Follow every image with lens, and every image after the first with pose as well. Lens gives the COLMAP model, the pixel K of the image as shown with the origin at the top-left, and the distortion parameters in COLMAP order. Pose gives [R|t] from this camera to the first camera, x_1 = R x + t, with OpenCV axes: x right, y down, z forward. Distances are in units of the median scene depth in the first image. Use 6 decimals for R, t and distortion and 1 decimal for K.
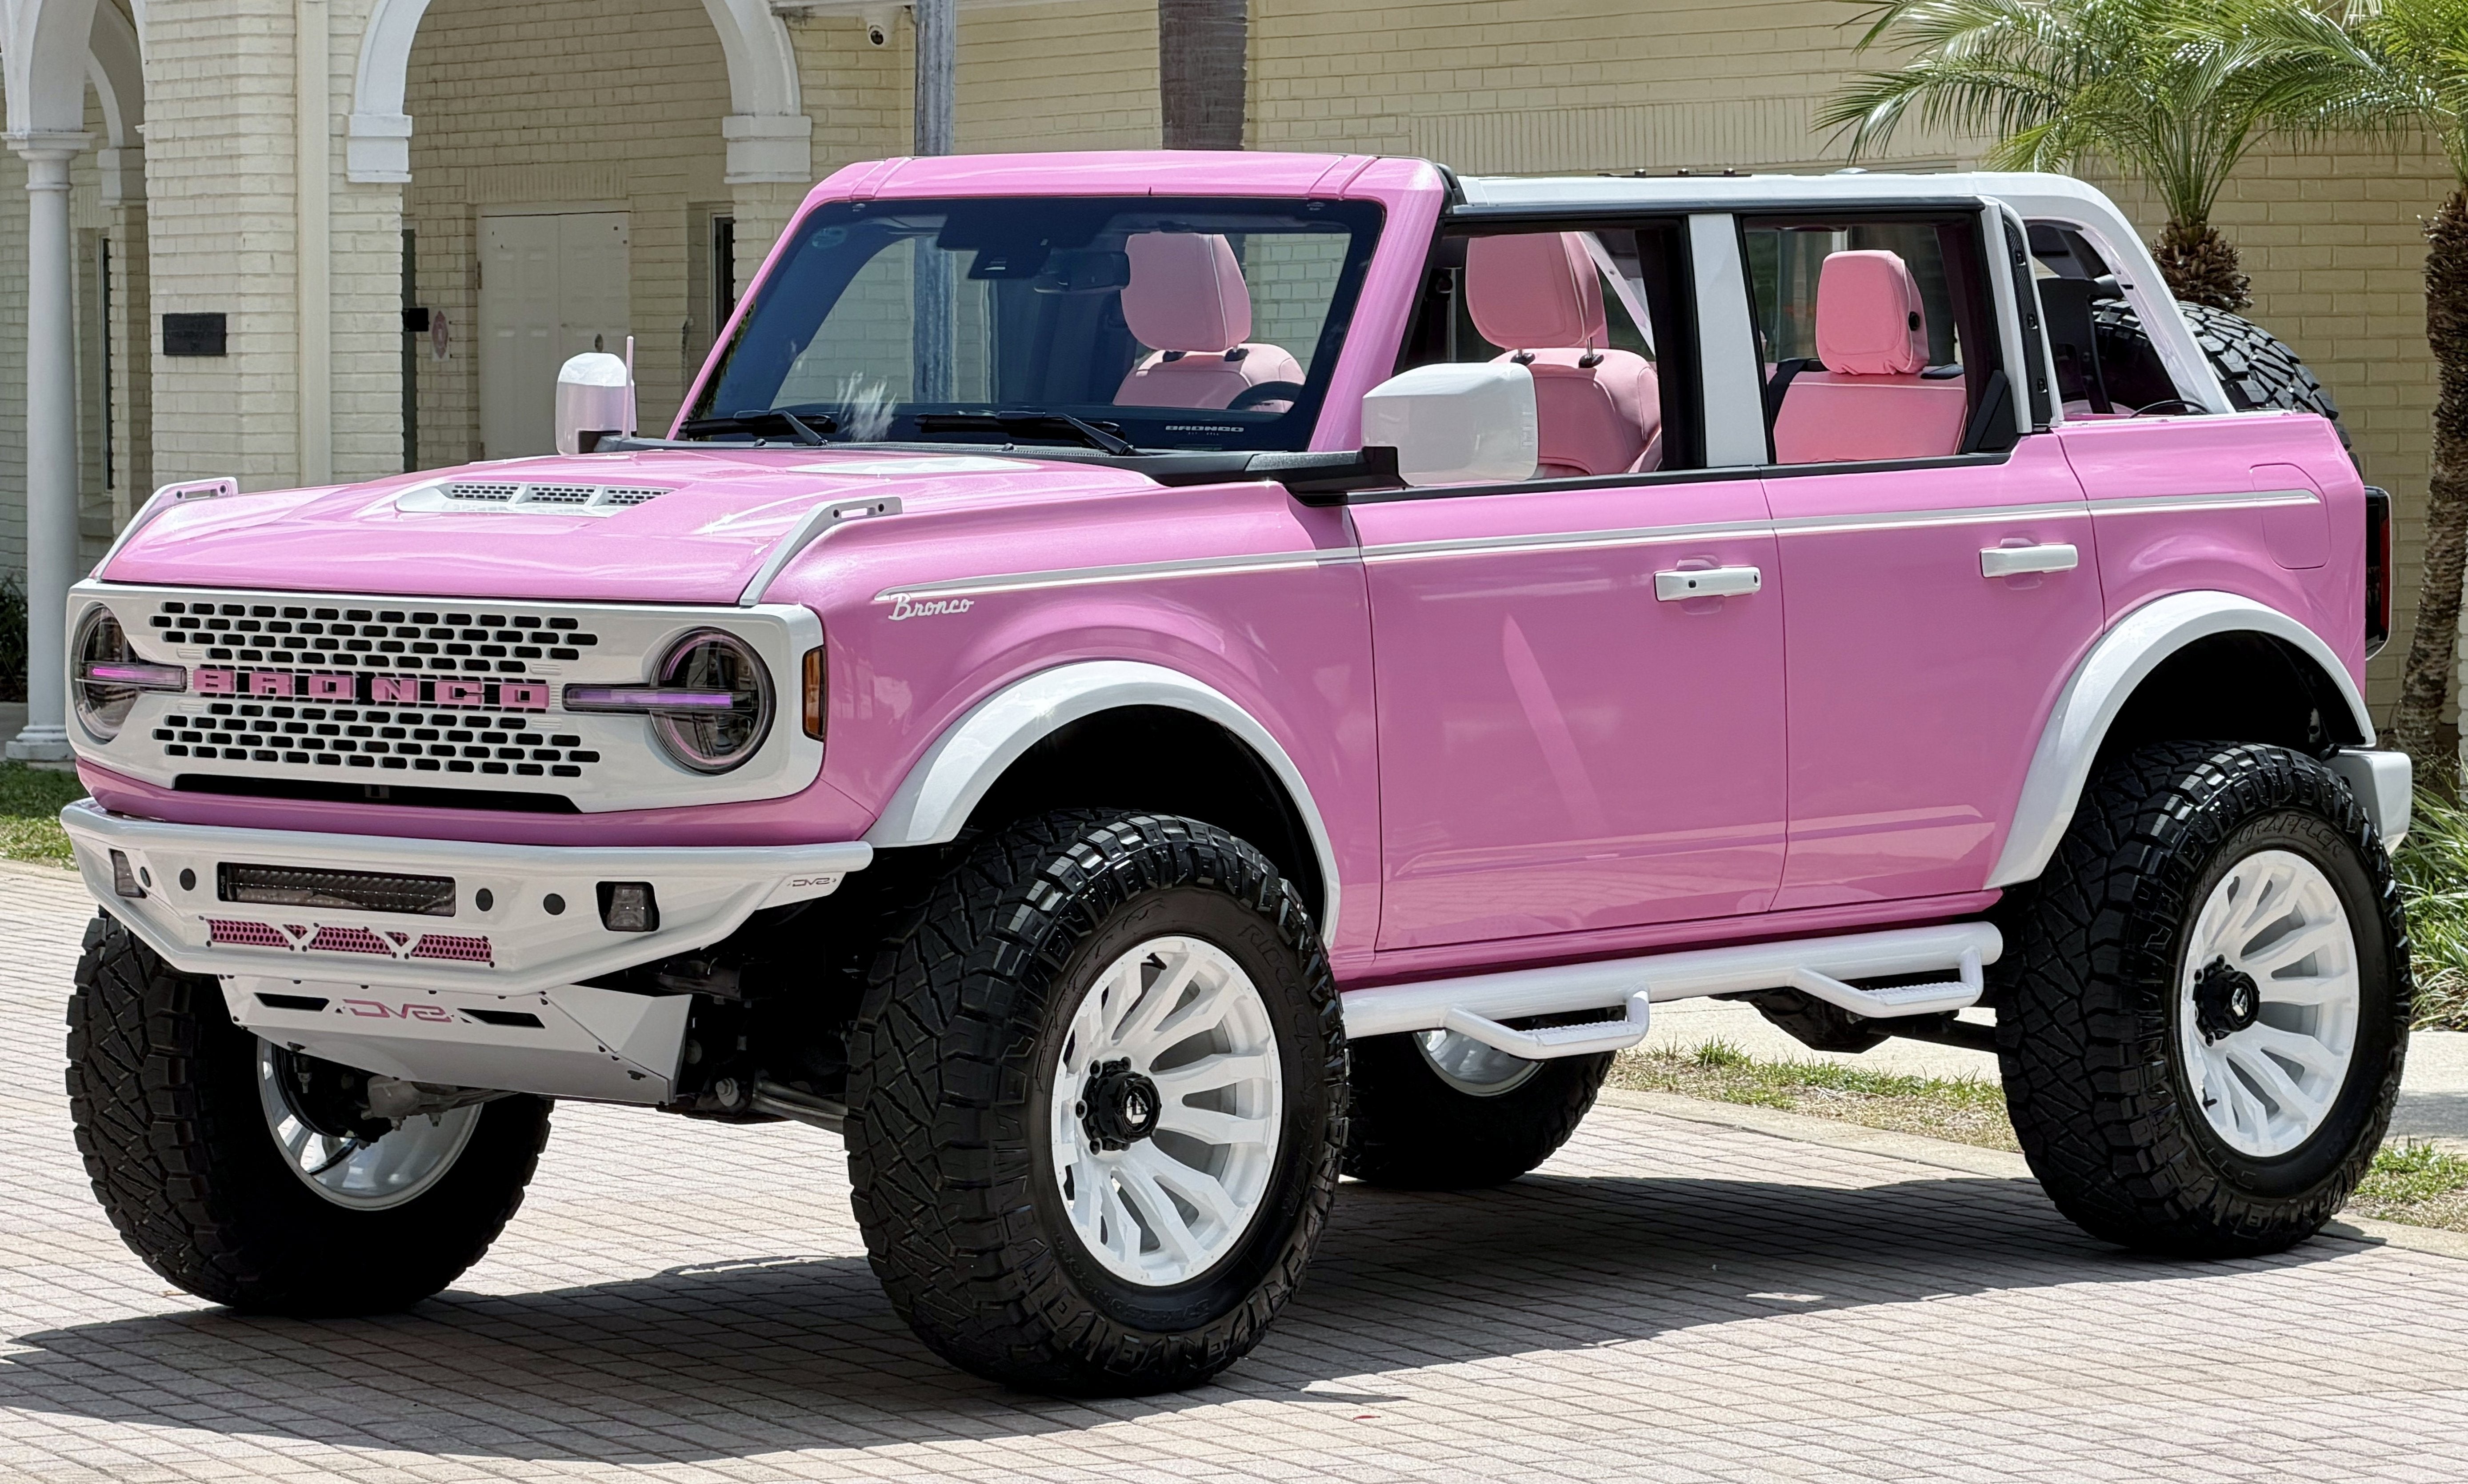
lens RADIAL K [[9468.5, 0, 996.3], [0, 9468.5, 740.6], [0, 0, 1]] dist [-0.011033, 32.554357]
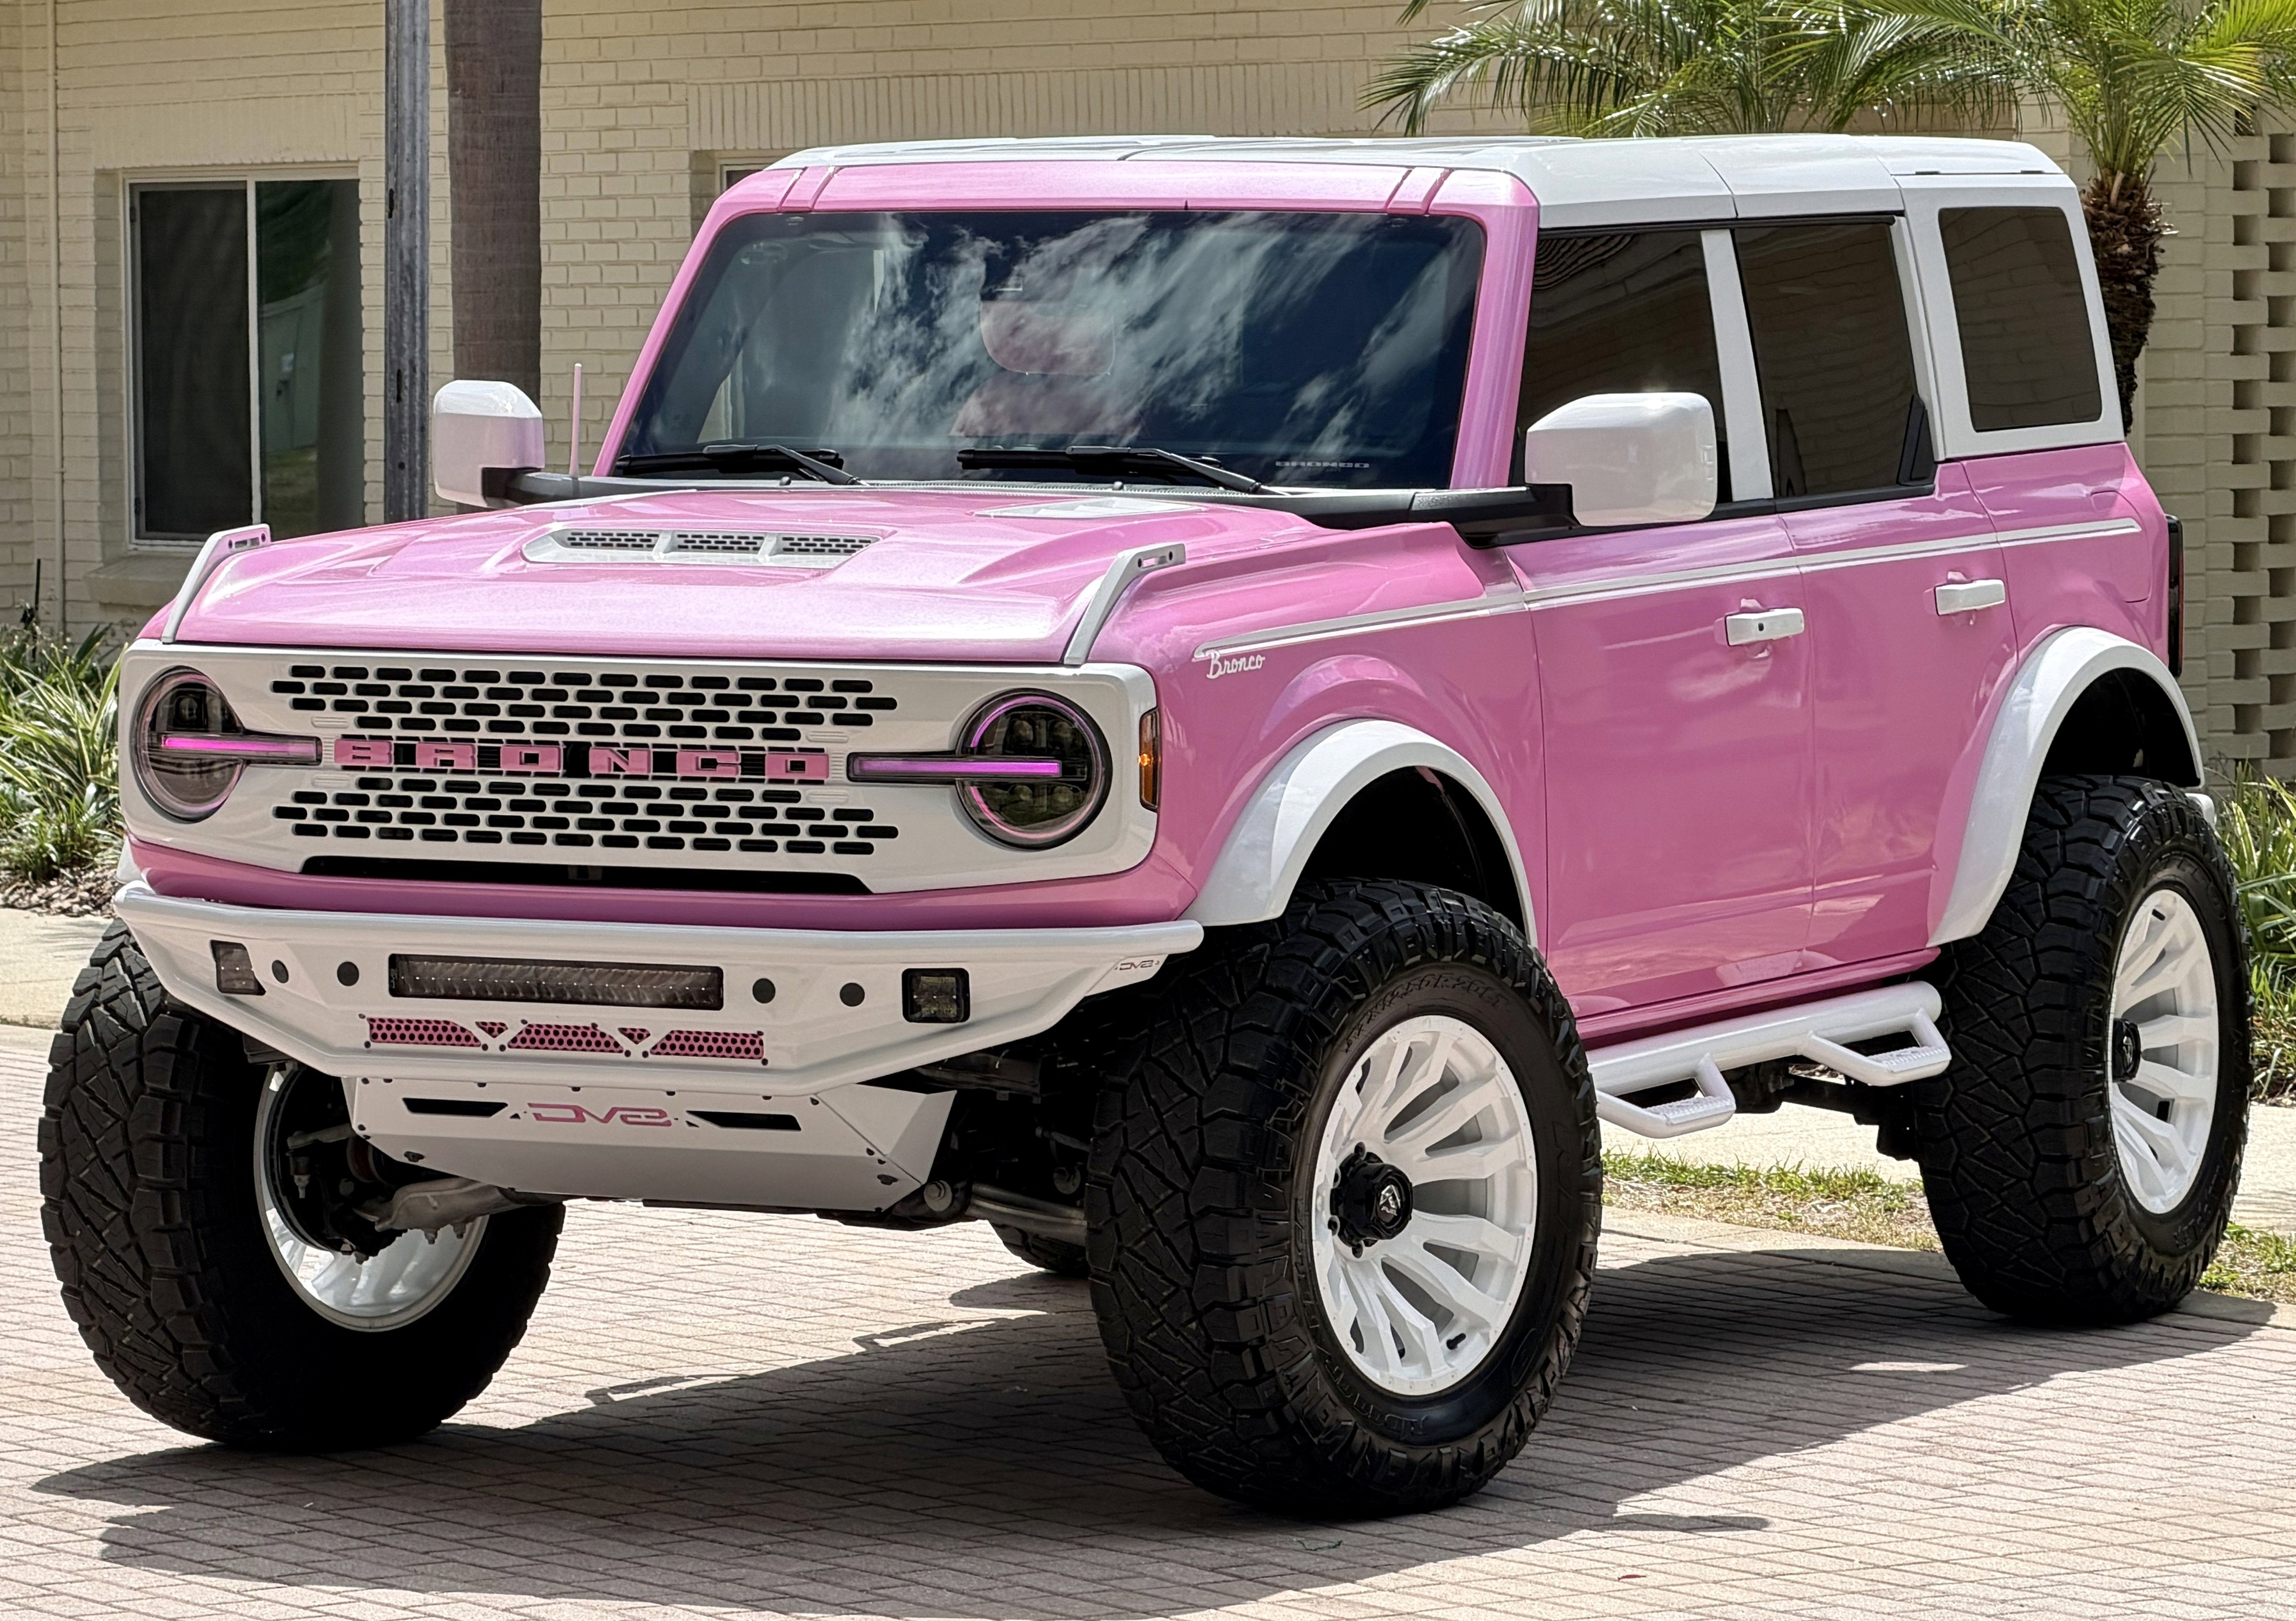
lens RADIAL K [[11606.2, 0, 1148.0], [0, 11606.2, 810.5], [0, 0, 1]] dist [0.133960, 1.834993]
pose [[0.957092, -0.014563, 0.289419, -0.336429], [0.012747, 0.999885, 0.008158, -0.009001], [-0.289505, -0.004118, 0.957168, -0.077422]]
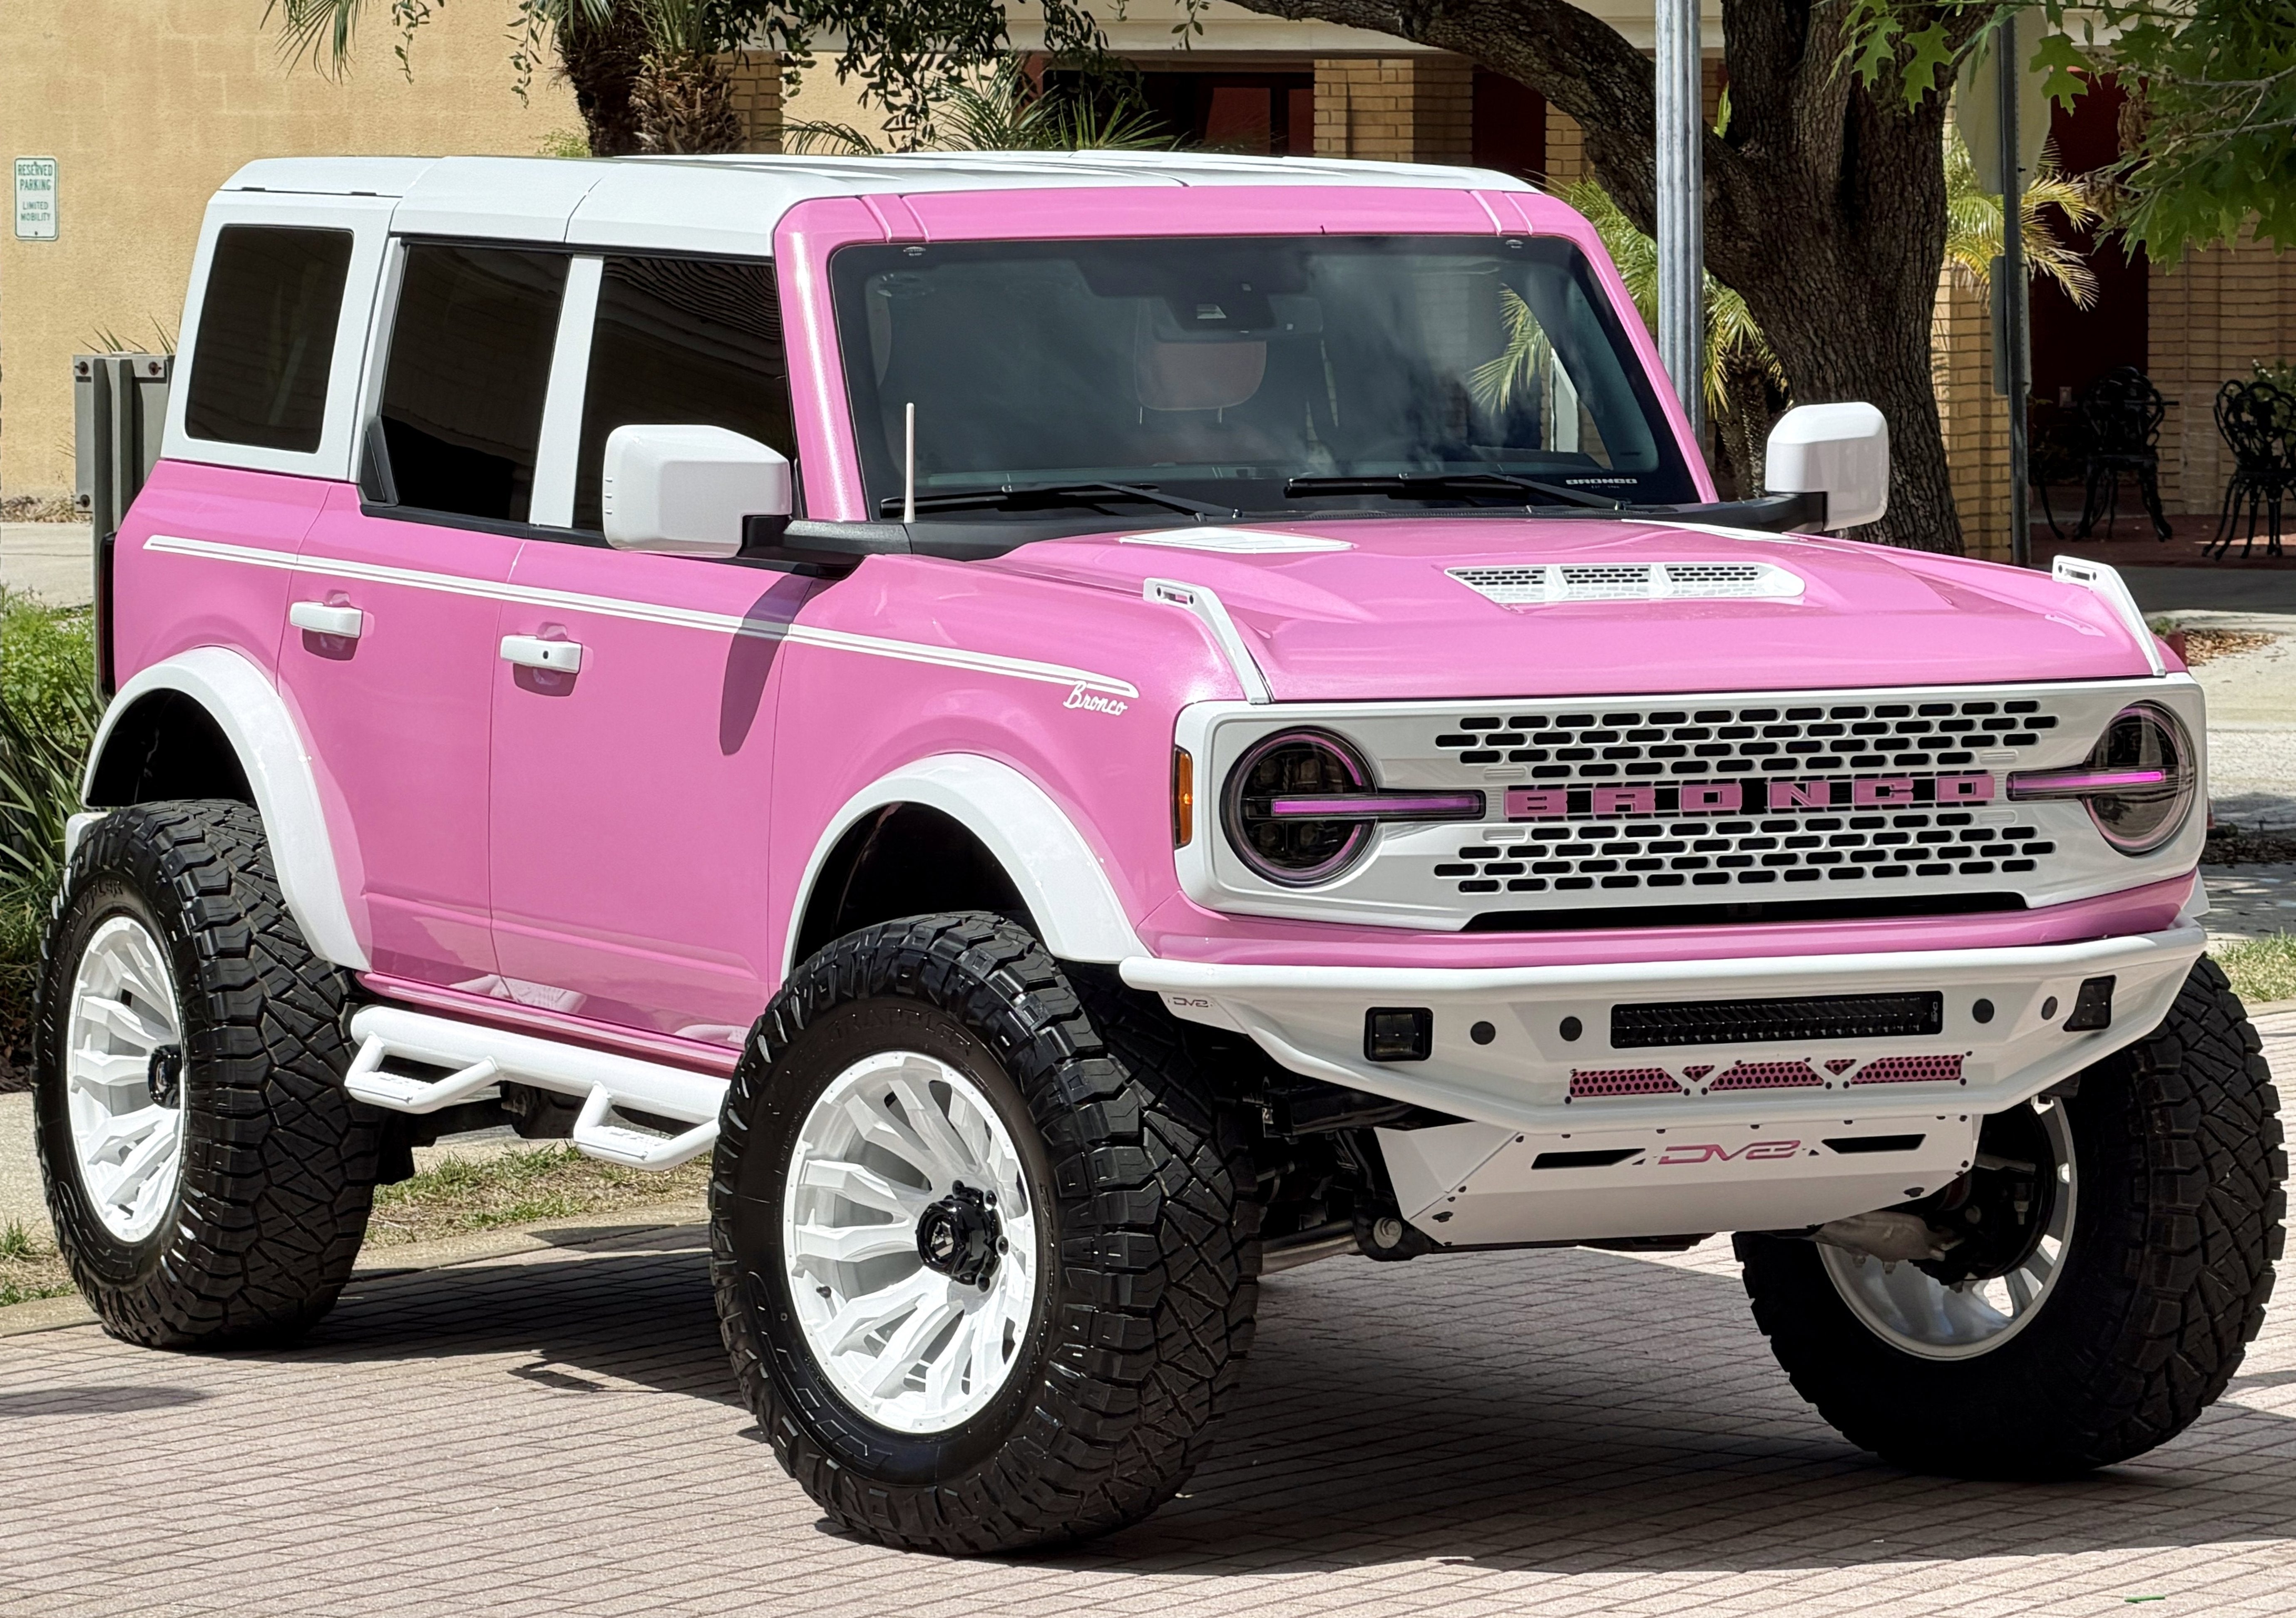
lens RADIAL K [[11606.6, 0, 1148.0], [0, 11606.6, 809.0], [0, 0, 1]] dist [0.133960, 1.834993]
pose [[0.364501, -0.057942, 0.929398, -1.117164], [0.053394, 0.997721, 0.041261, -0.053054], [-0.929671, 0.034584, 0.366764, 0.650660]]
